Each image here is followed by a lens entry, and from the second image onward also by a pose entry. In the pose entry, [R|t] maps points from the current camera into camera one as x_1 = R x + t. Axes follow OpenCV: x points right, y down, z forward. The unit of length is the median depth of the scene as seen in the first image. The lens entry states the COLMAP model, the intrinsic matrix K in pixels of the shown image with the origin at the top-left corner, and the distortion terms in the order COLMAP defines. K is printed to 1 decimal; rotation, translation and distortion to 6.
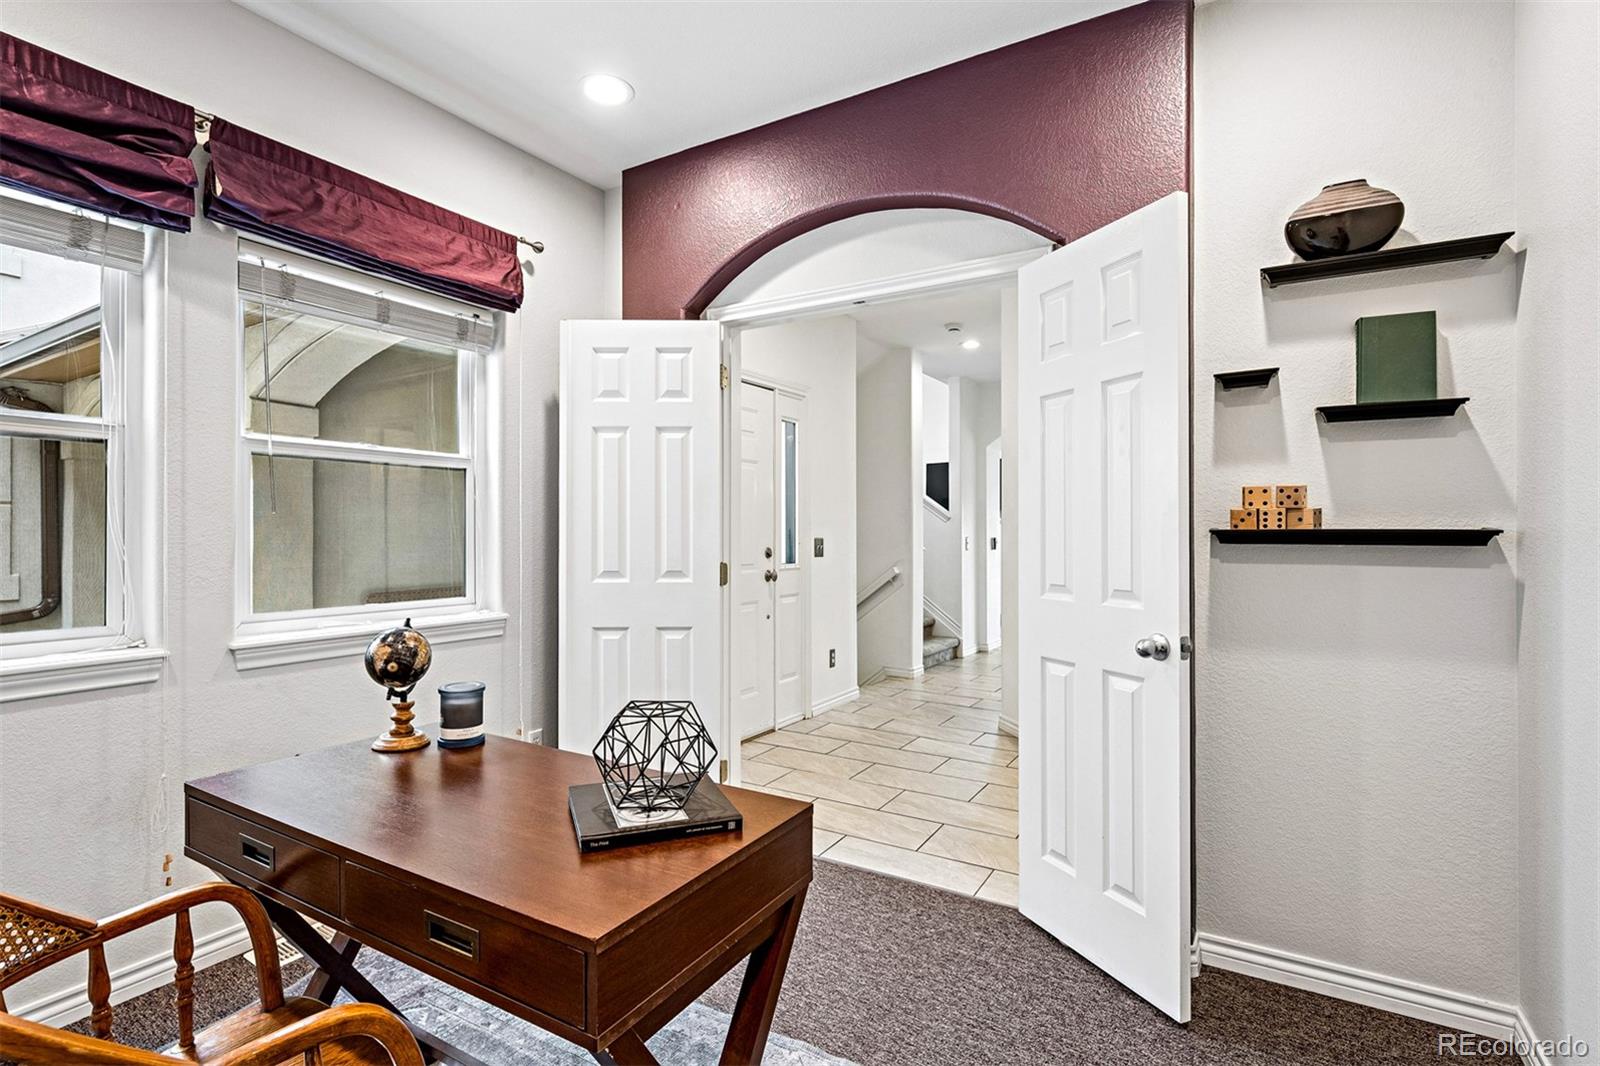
lens RADIAL K [[773.7, 0, 798.2], [0, 773.7, 531.2], [0, 0, 1]] dist [-0.002580, -0.000019]
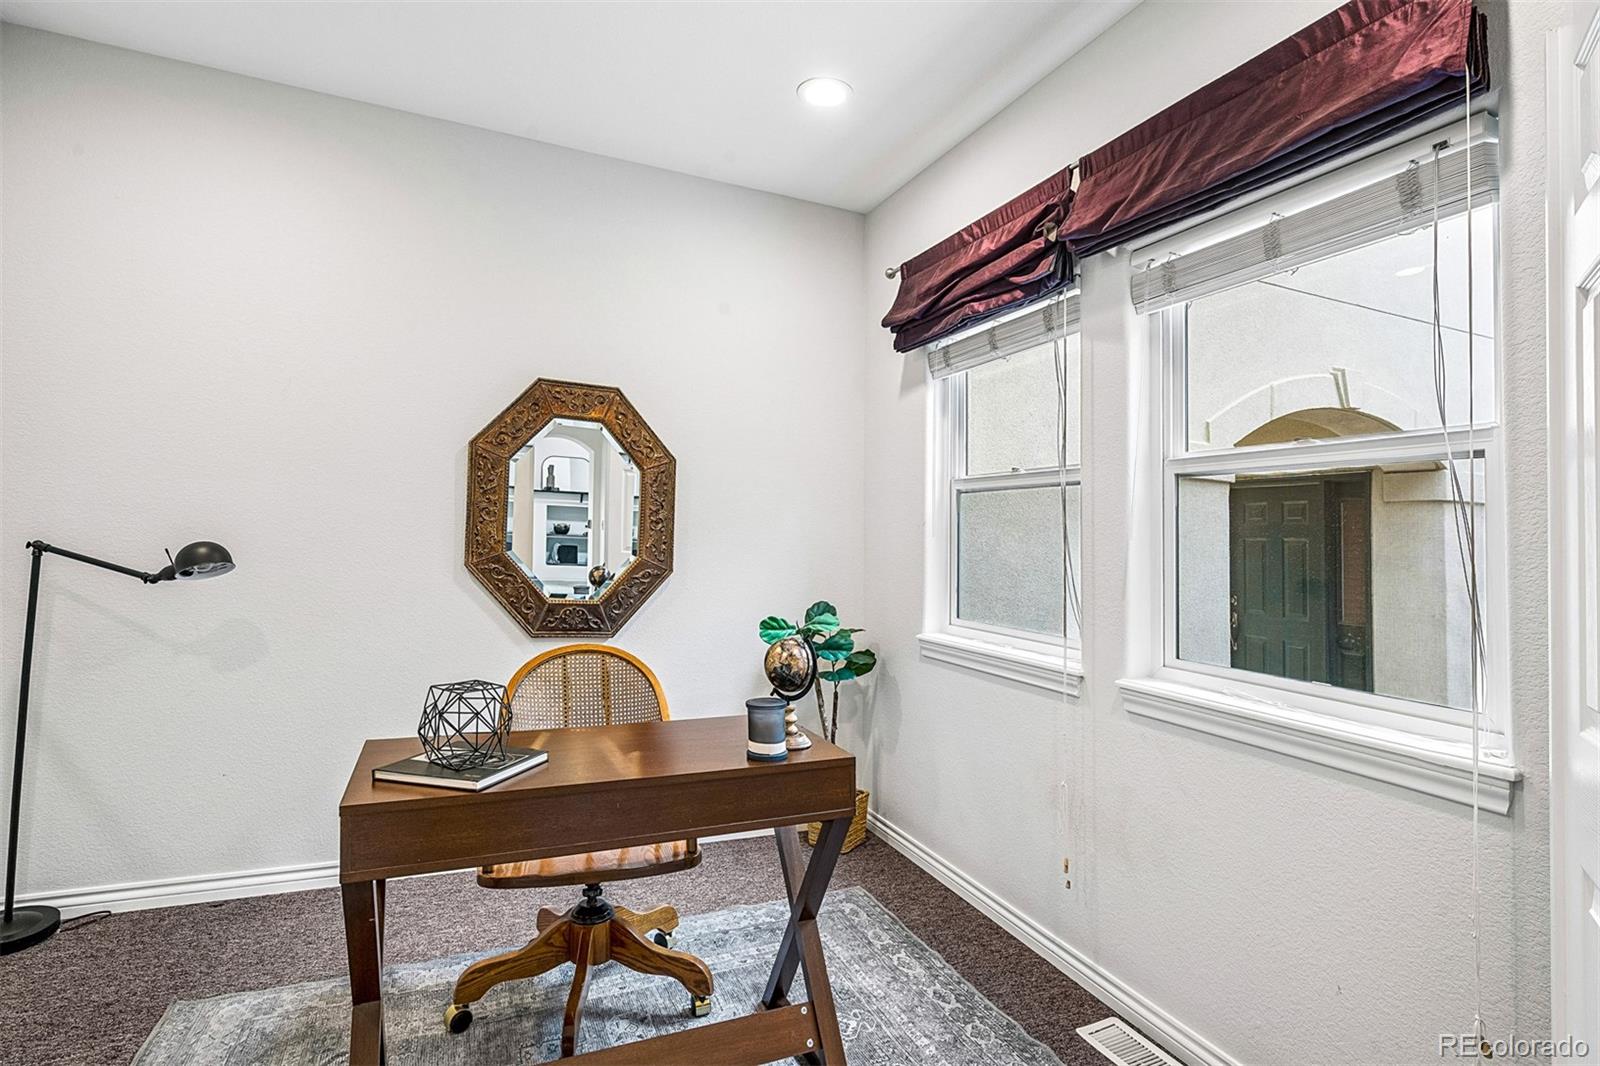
lens RADIAL K [[815.7, 0, 799.5], [0, 815.7, 543.7], [0, 0, 1]] dist [0.000736, -0.000944]
pose [[-0.590396, -0.021398, -0.806830, 0.325319], [-0.032547, 0.999467, -0.002691, -0.007498], [0.806457, 0.024671, -0.590777, 1.316991]]
